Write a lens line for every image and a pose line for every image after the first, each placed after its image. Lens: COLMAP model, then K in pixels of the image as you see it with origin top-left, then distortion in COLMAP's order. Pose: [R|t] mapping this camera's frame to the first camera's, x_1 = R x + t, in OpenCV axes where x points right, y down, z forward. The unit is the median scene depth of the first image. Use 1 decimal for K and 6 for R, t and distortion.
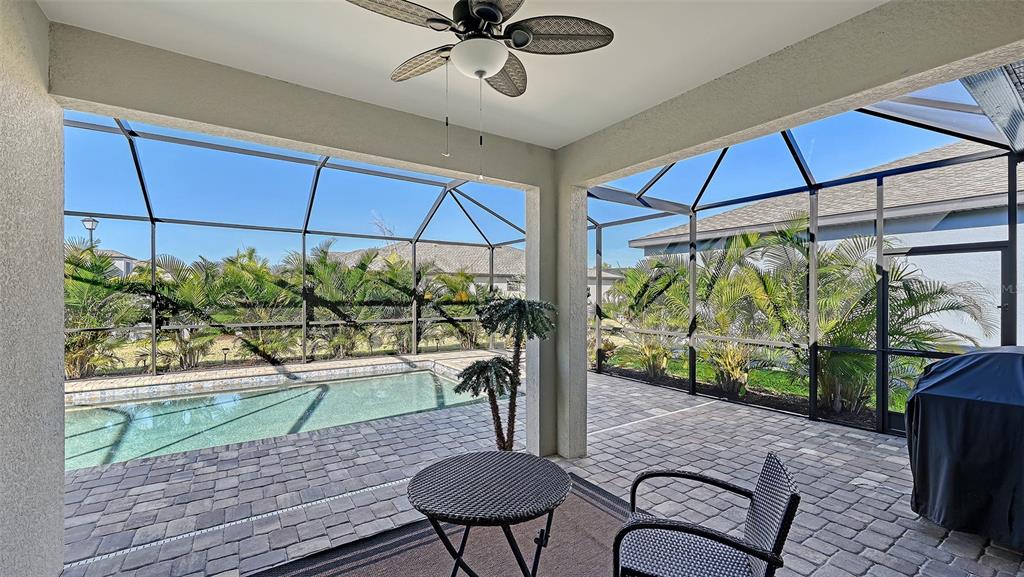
lens RADIAL K [[415.3, 0, 510.2], [0, 415.3, 293.2], [0, 0, 1]] dist [-0.001230, -0.000158]
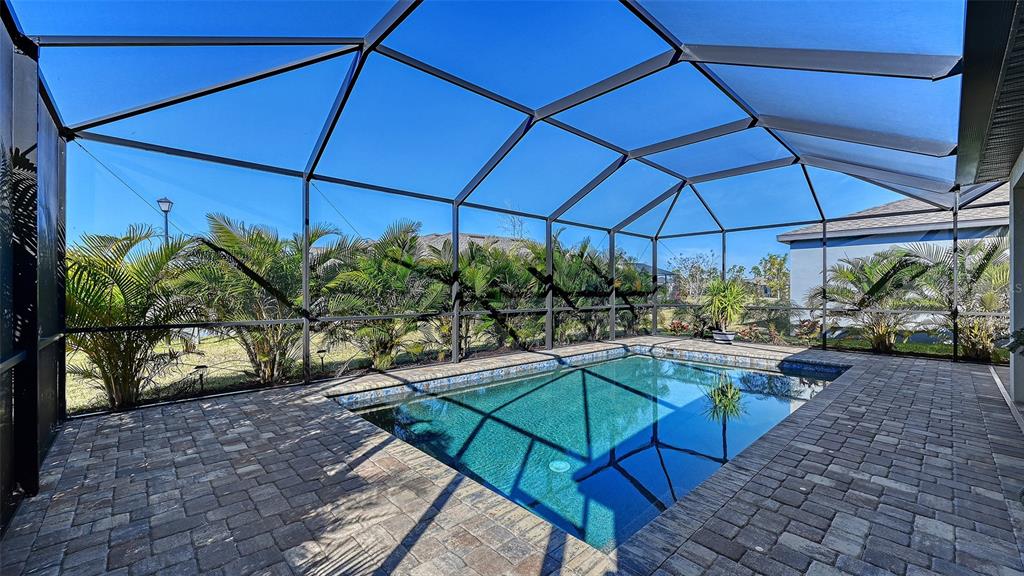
lens RADIAL K [[411.2, 0, 512.0], [0, 411.2, 285.5], [0, 0, 1]] dist [-0.002267, -0.000150]
pose [[0.986802, 0.000746, 0.161930, -0.843070], [0.000910, 0.999948, -0.010151, 0.025797], [-0.161929, 0.010164, 0.986750, 0.024323]]
